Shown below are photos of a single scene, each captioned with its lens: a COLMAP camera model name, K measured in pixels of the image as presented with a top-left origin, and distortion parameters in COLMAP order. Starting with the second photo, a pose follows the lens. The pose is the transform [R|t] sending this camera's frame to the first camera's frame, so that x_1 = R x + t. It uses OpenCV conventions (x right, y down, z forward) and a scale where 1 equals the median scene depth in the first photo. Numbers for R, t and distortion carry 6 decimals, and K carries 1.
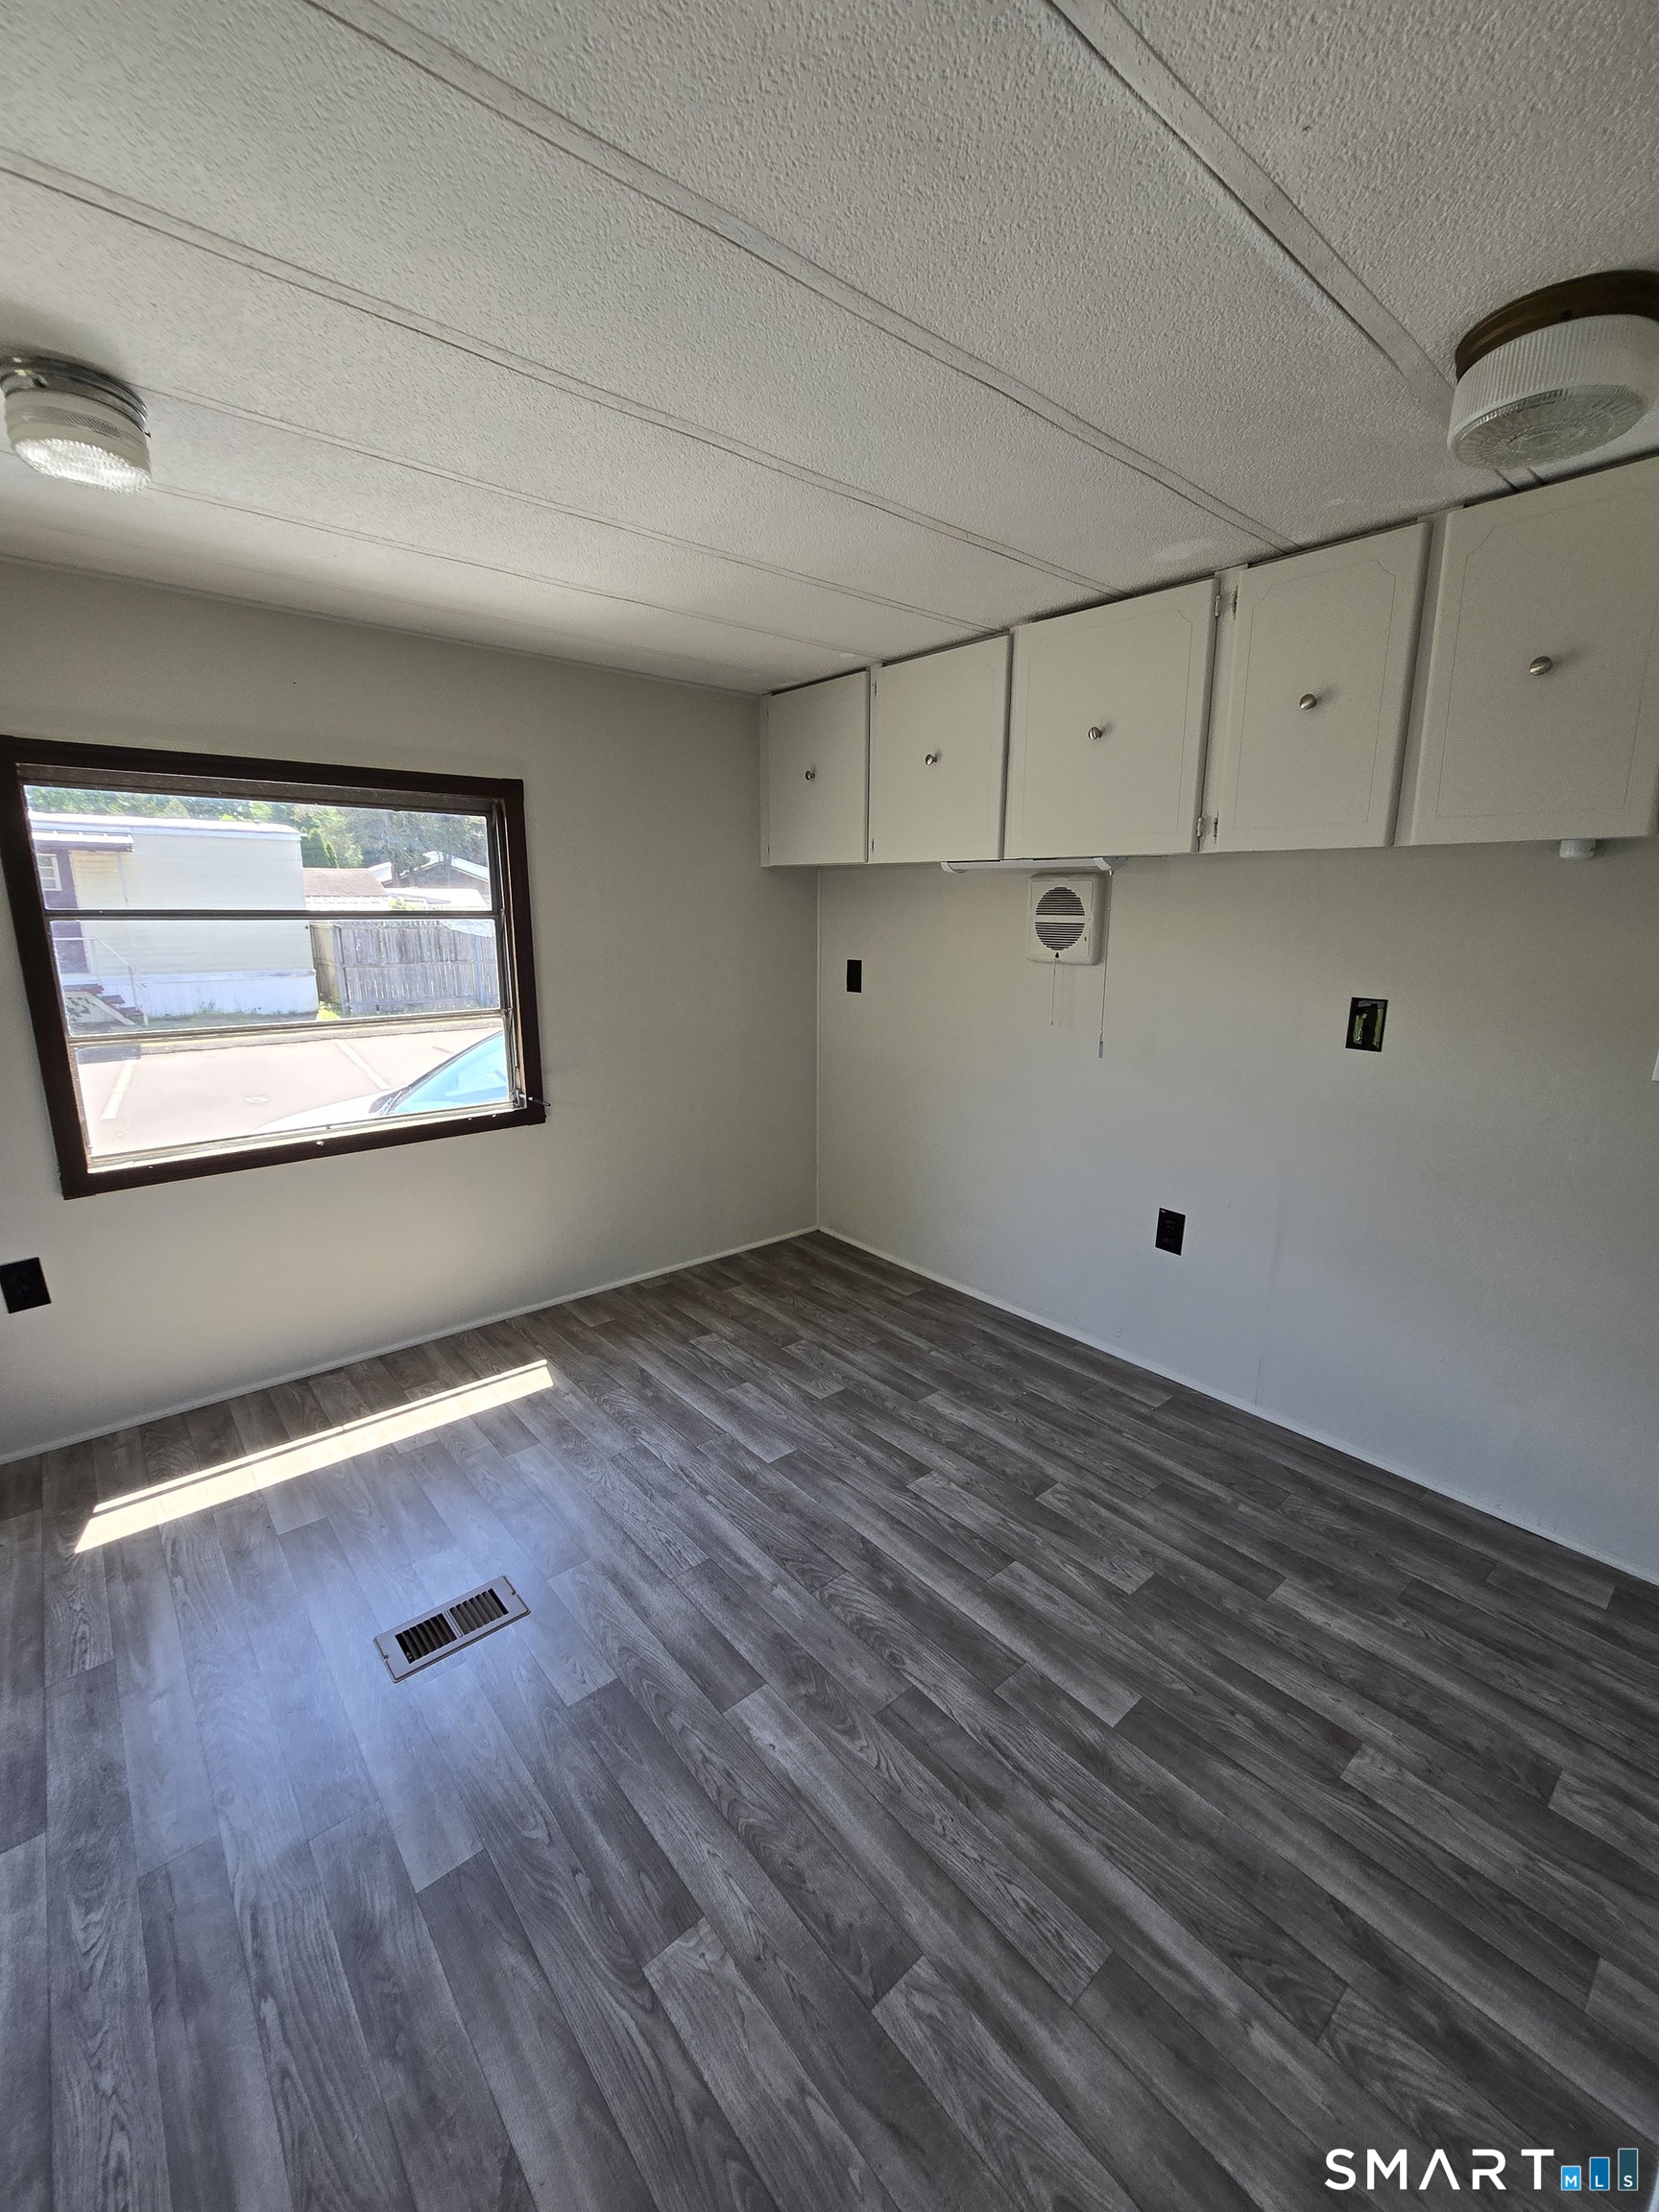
lens RADIAL K [[912.5, 0, 831.0], [0, 912.5, 1109.8], [0, 0, 1]] dist [-0.001425, -0.000005]
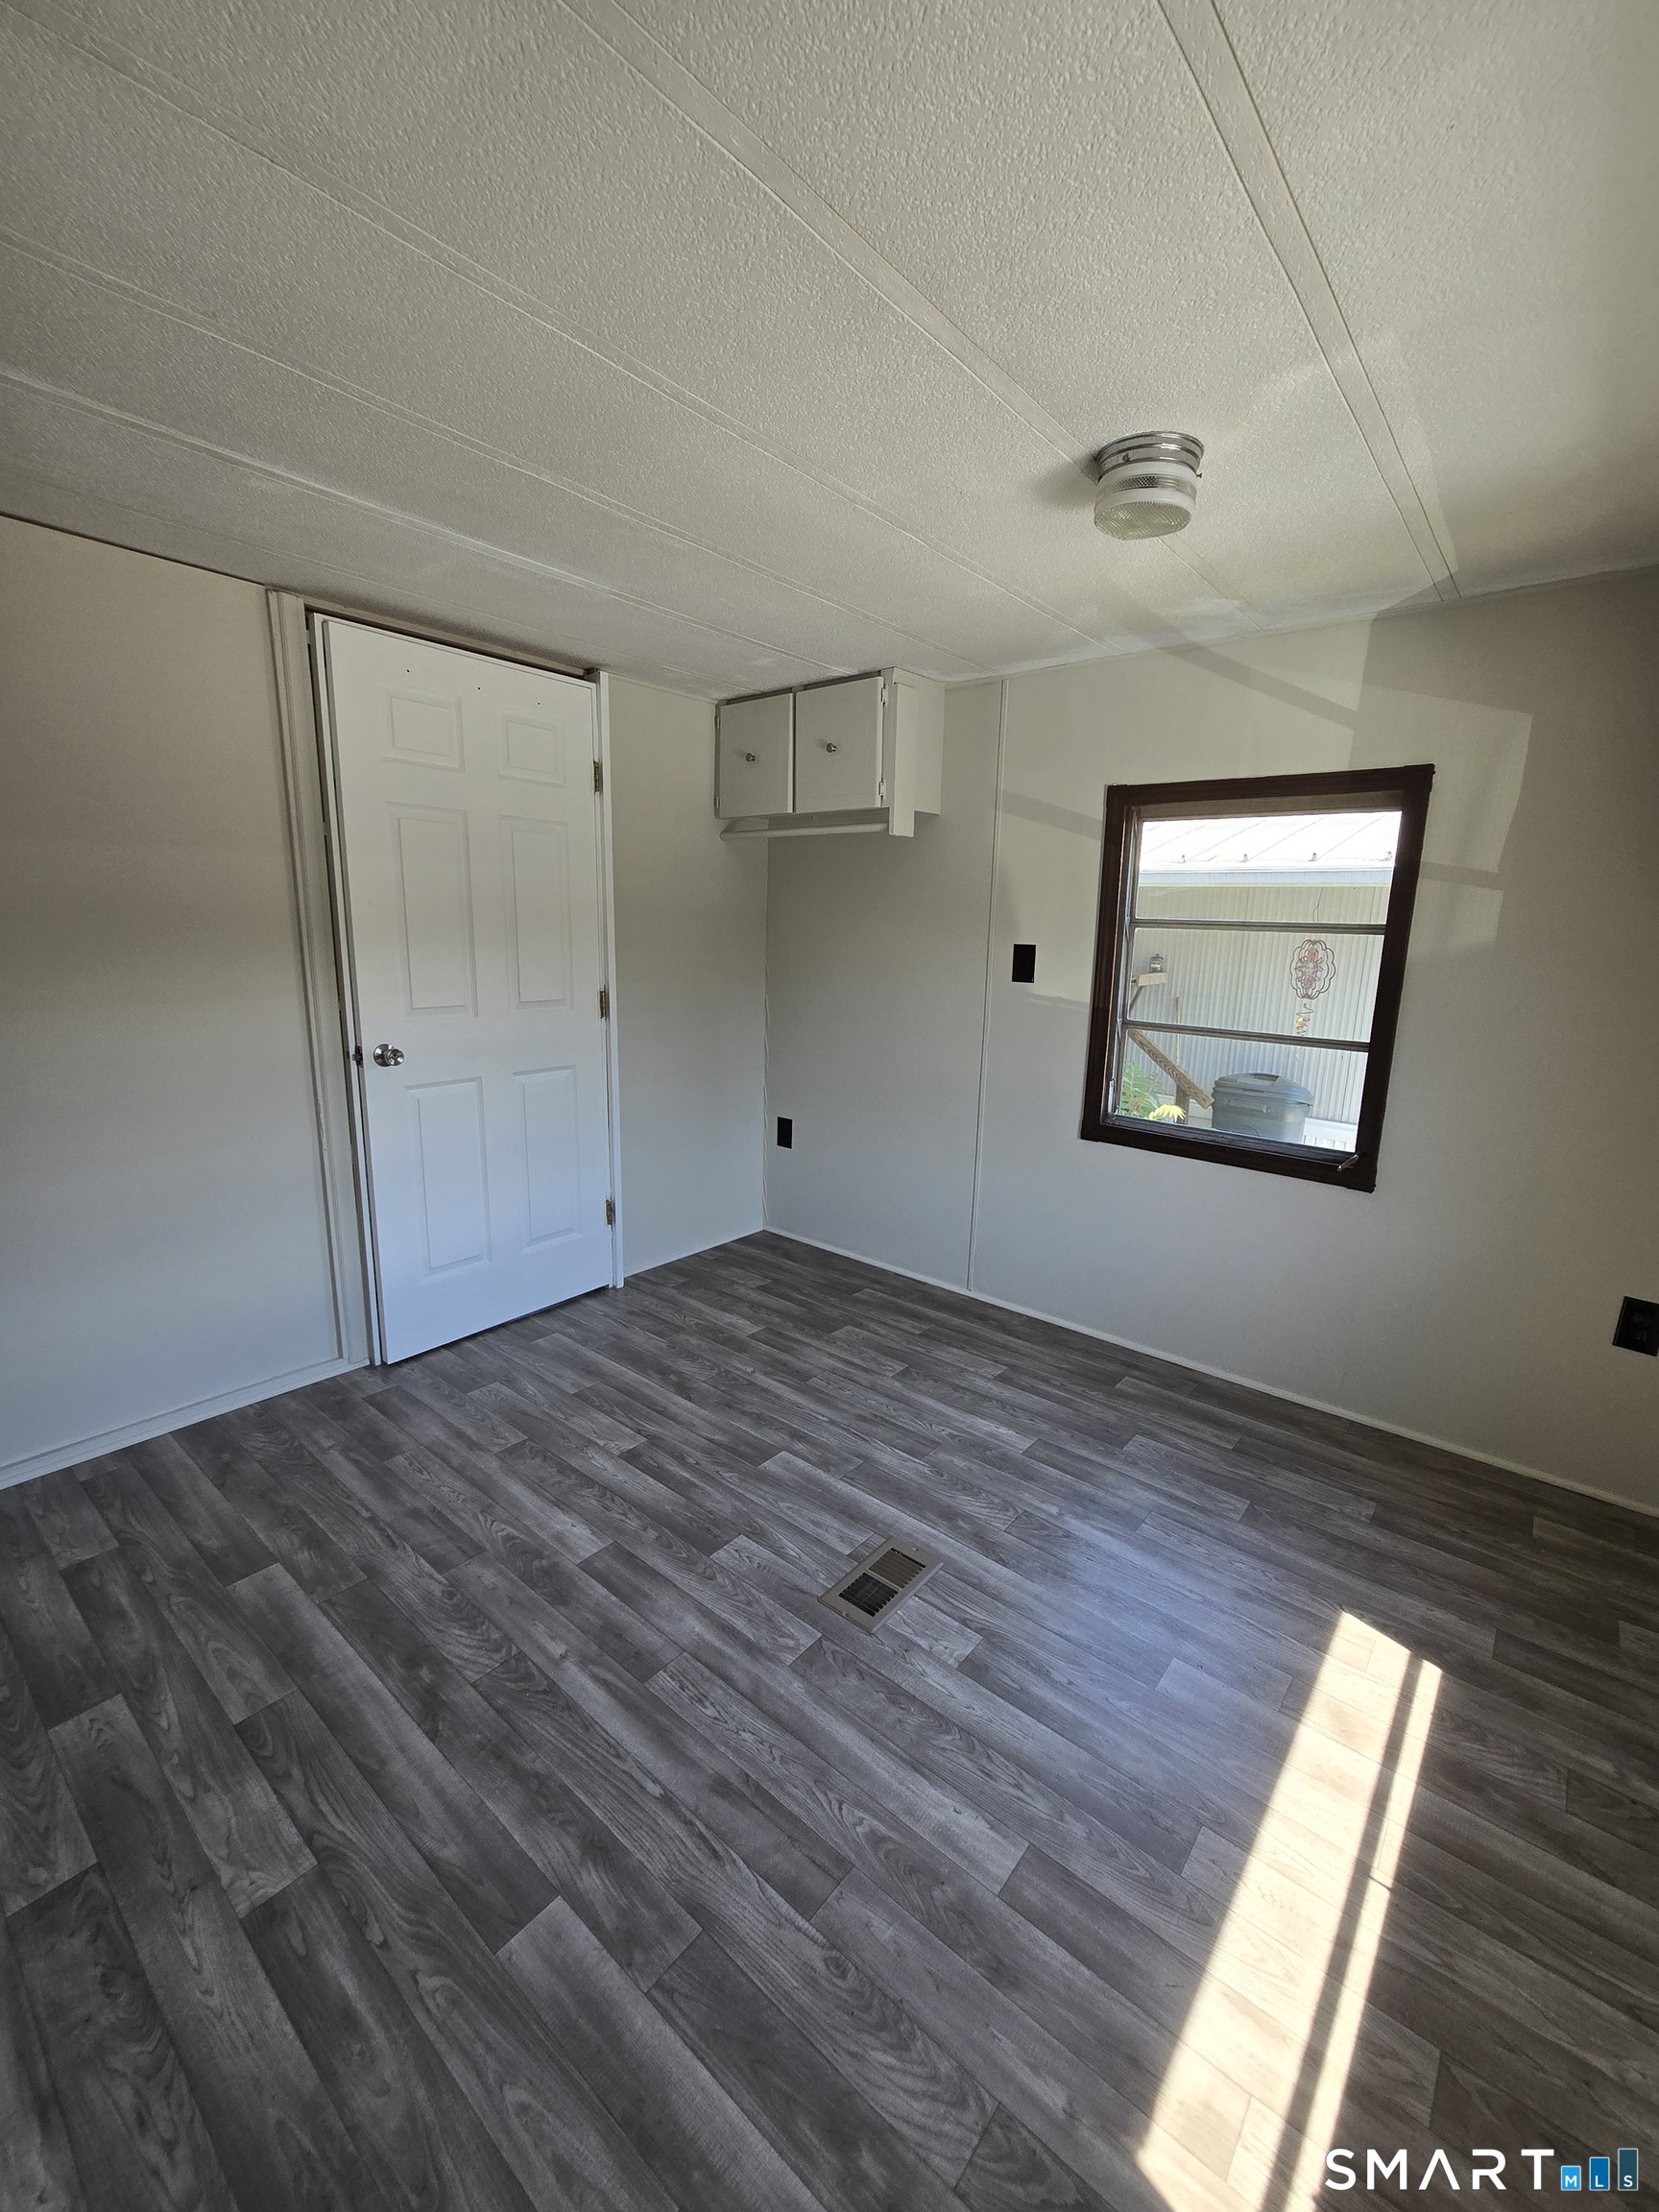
lens RADIAL K [[912.5, 0, 831.0], [0, 912.5, 1109.8], [0, 0, 1]] dist [-0.001425, -0.000005]
pose [[-0.985150, 0.000277, -0.171693, -0.161968], [-0.070887, 0.910132, 0.408209, -0.326446], [0.156377, 0.414318, -0.896597, 1.577197]]
